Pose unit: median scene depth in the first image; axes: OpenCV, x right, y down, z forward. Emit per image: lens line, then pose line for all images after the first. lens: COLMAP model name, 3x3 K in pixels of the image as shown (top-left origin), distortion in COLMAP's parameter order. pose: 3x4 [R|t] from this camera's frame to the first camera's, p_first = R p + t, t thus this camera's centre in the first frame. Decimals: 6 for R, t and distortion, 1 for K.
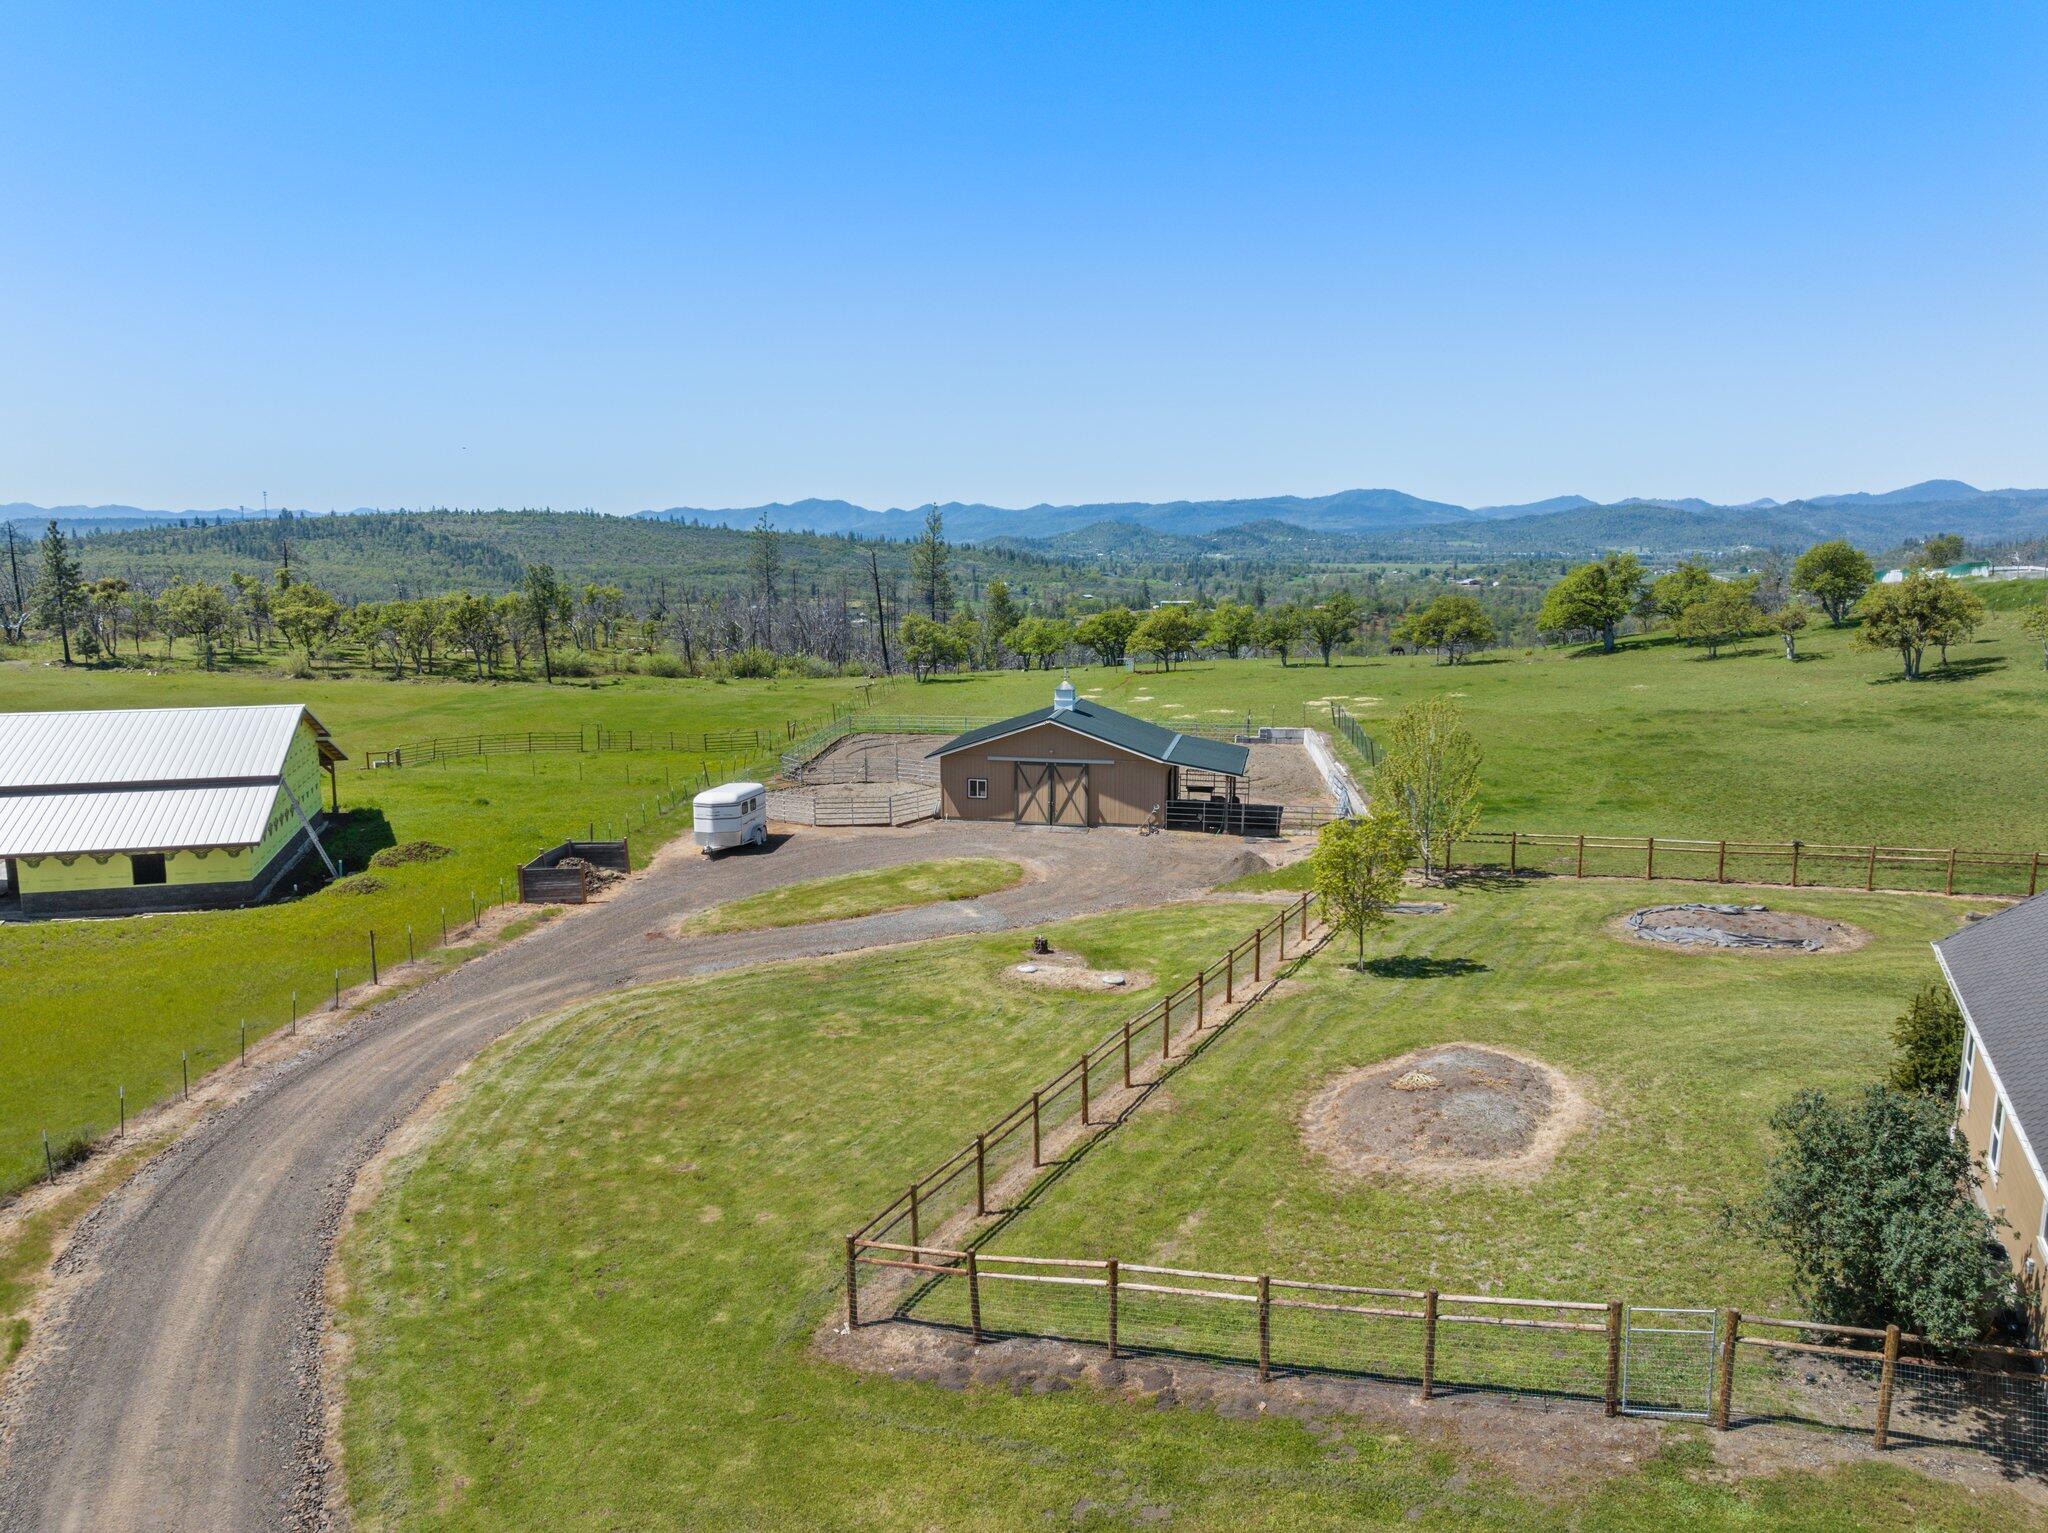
lens RADIAL K [[1442.1, 0, 1012.5], [0, 1442.1, 746.6], [0, 0, 1]] dist [-0.035856, -0.003790]
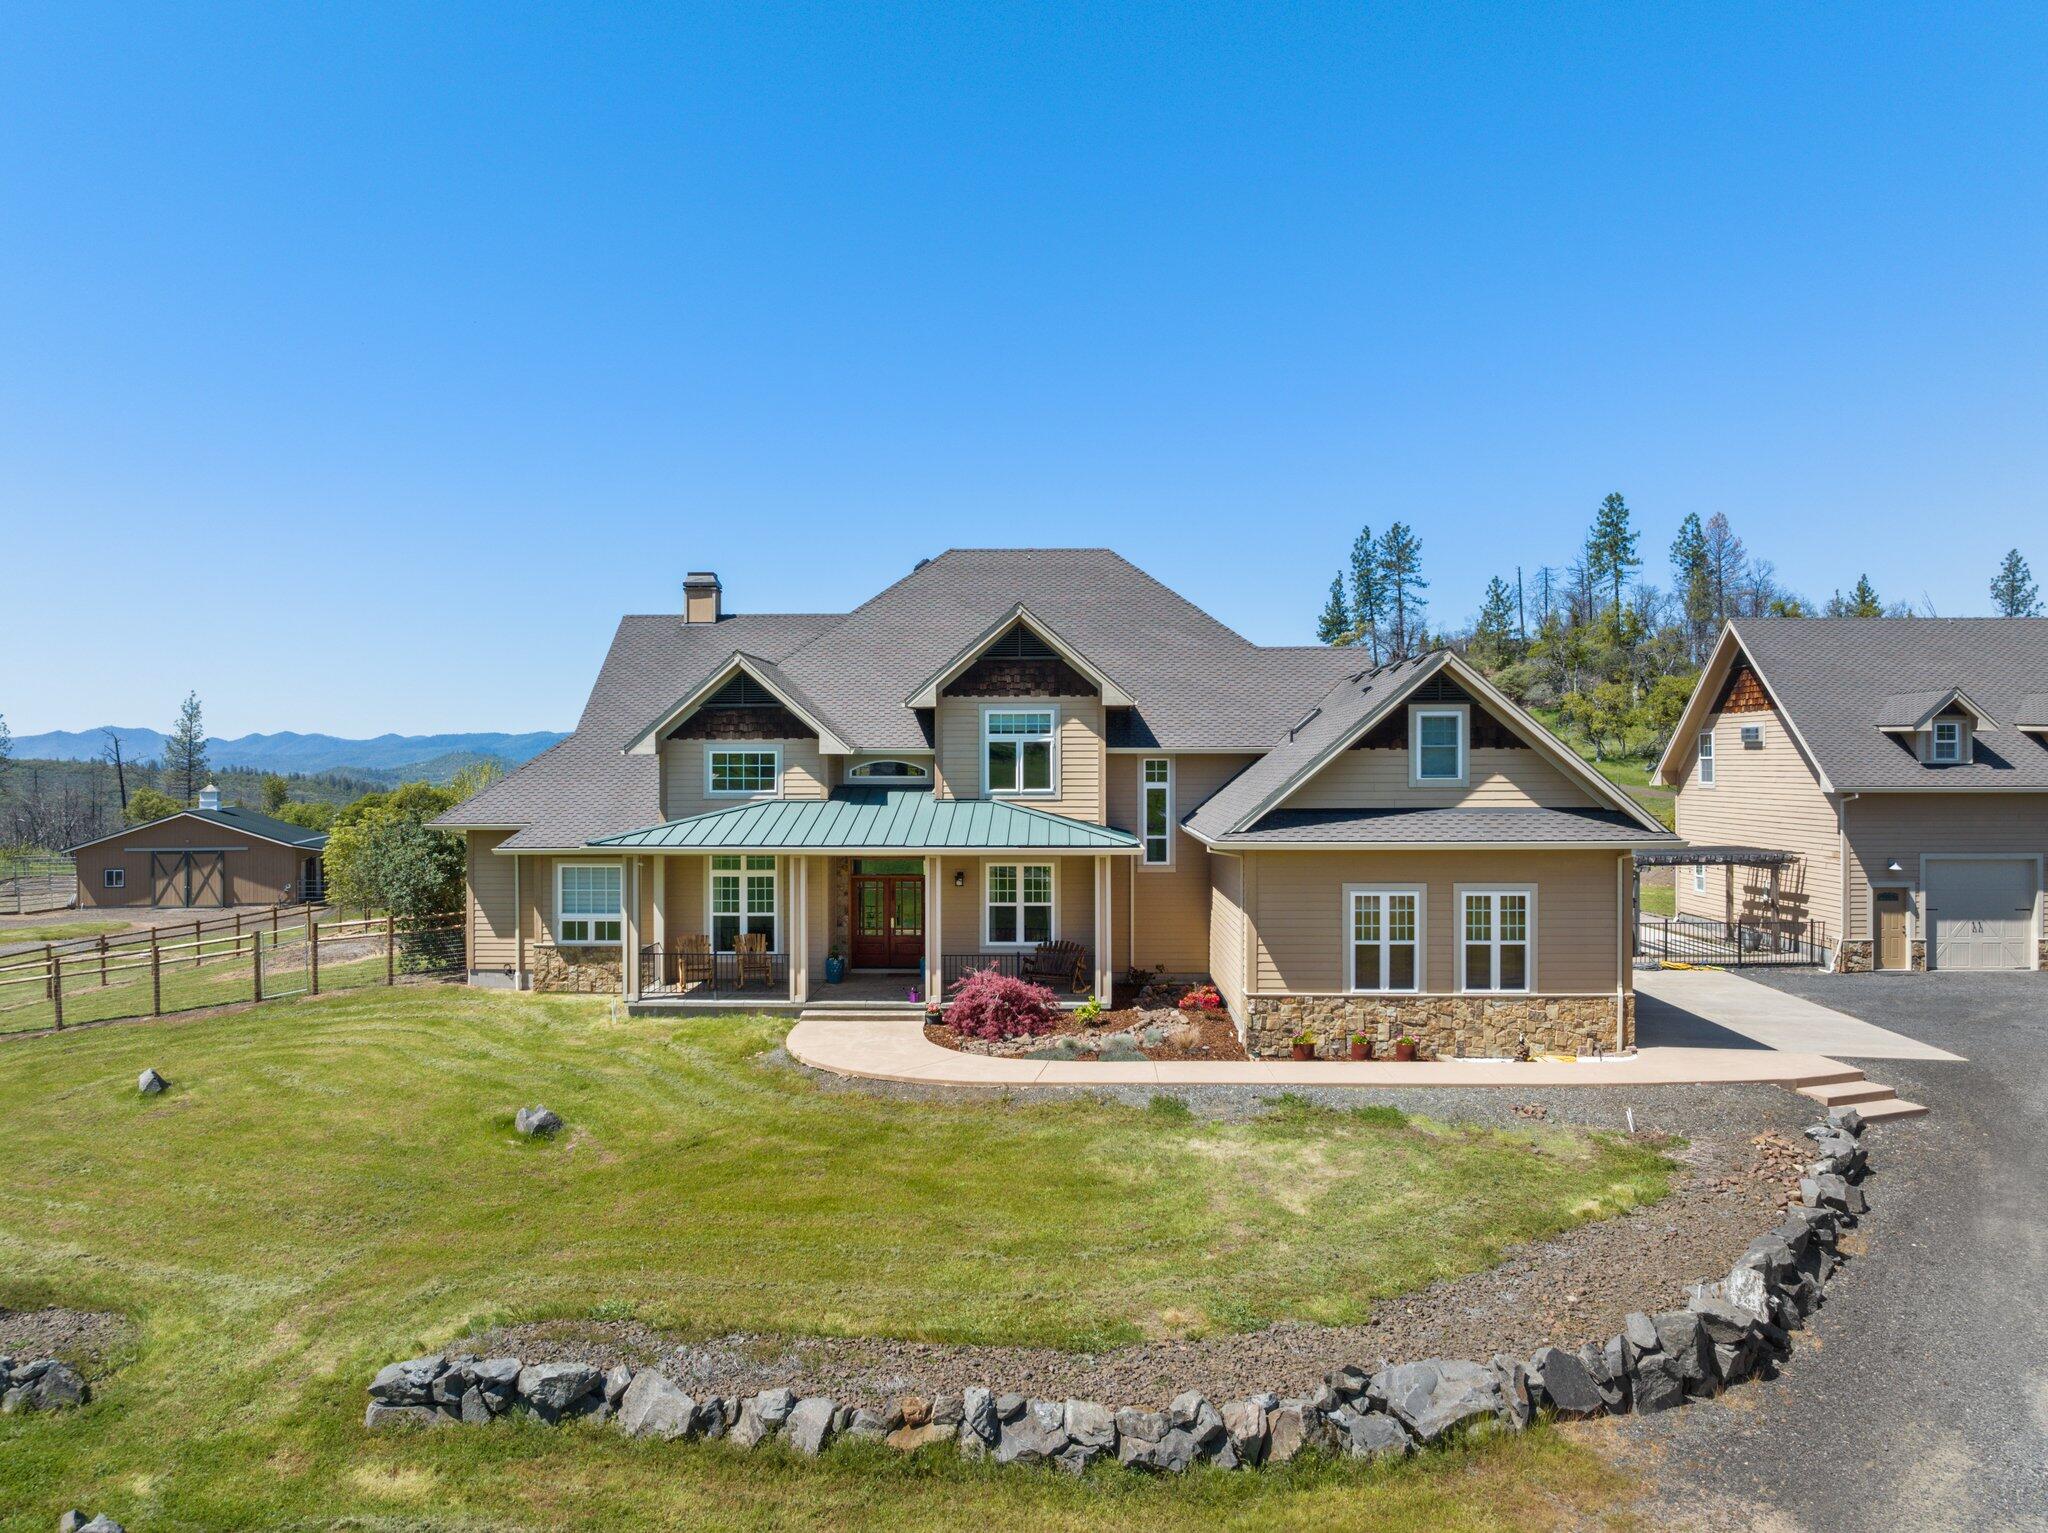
lens RADIAL K [[1450.1, 0, 1020.1], [0, 1450.1, 750.5], [0, 0, 1]] dist [-0.053069, 0.018241]
pose [[0.907951, 0.001168, 0.419074, 0.067436], [0.064540, 0.987676, -0.142583, 0.060177], [-0.414076, 0.156505, 0.896687, -0.124415]]
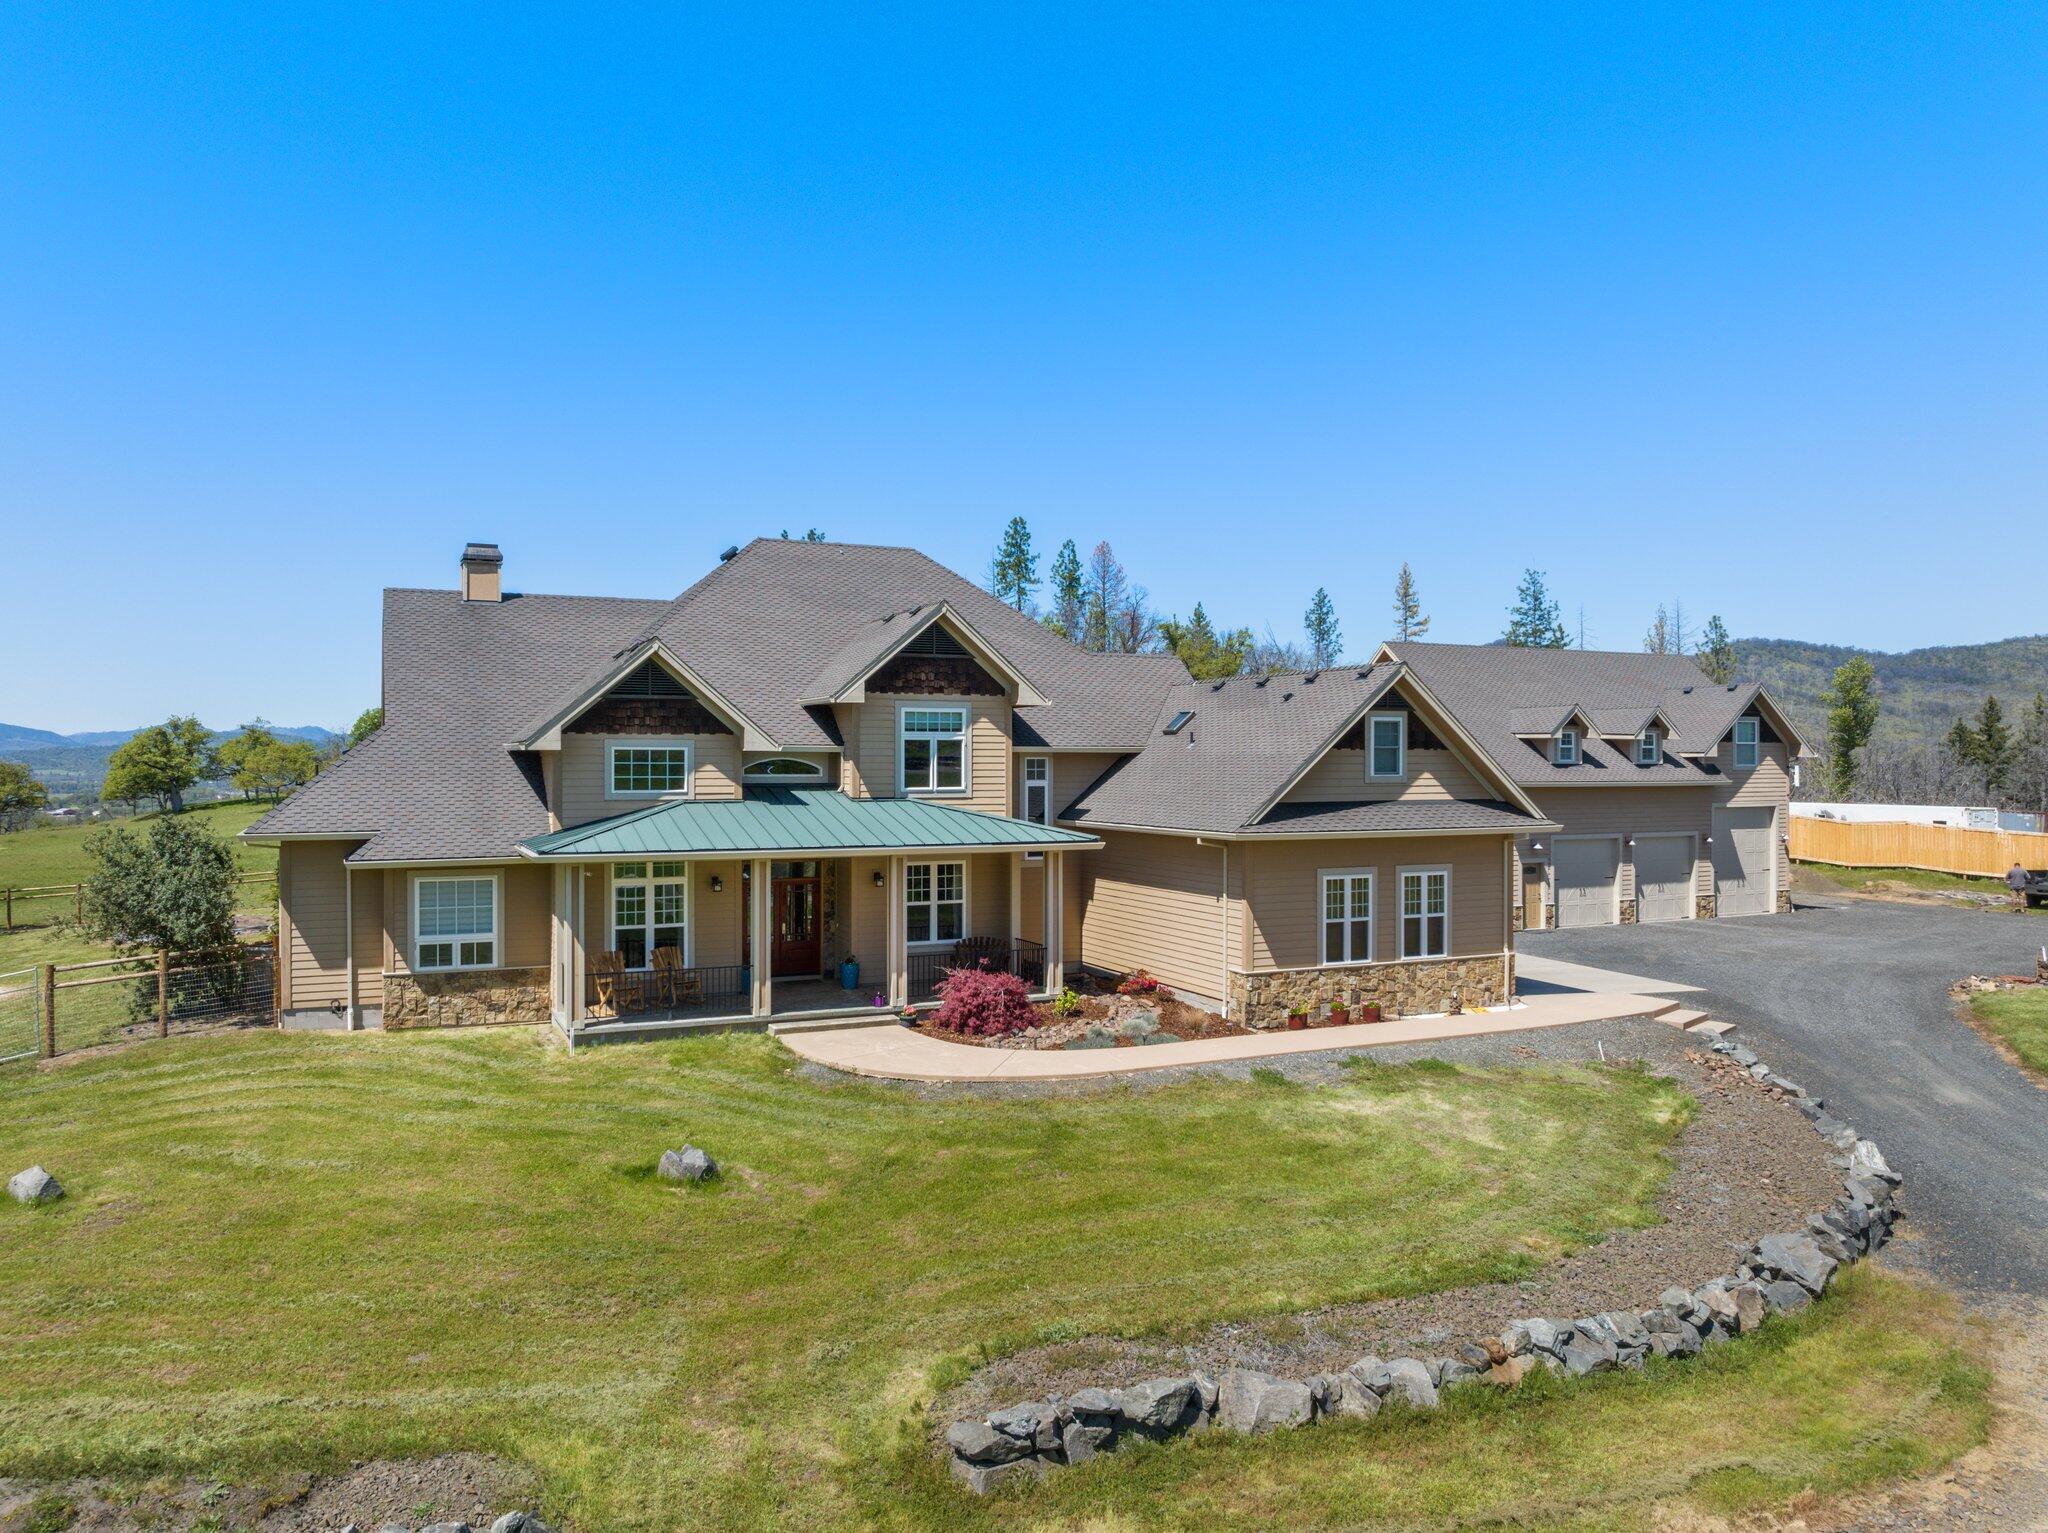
lens RADIAL K [[1445.9, 0, 1027.6], [0, 1445.9, 751.3], [0, 0, 1]] dist [-0.042467, 0.001555]
pose [[0.620483, 0.005977, 0.784197, 0.001527], [0.115882, 0.988295, -0.099222, 0.053120], [-0.775611, 0.152440, 0.612528, -0.075817]]
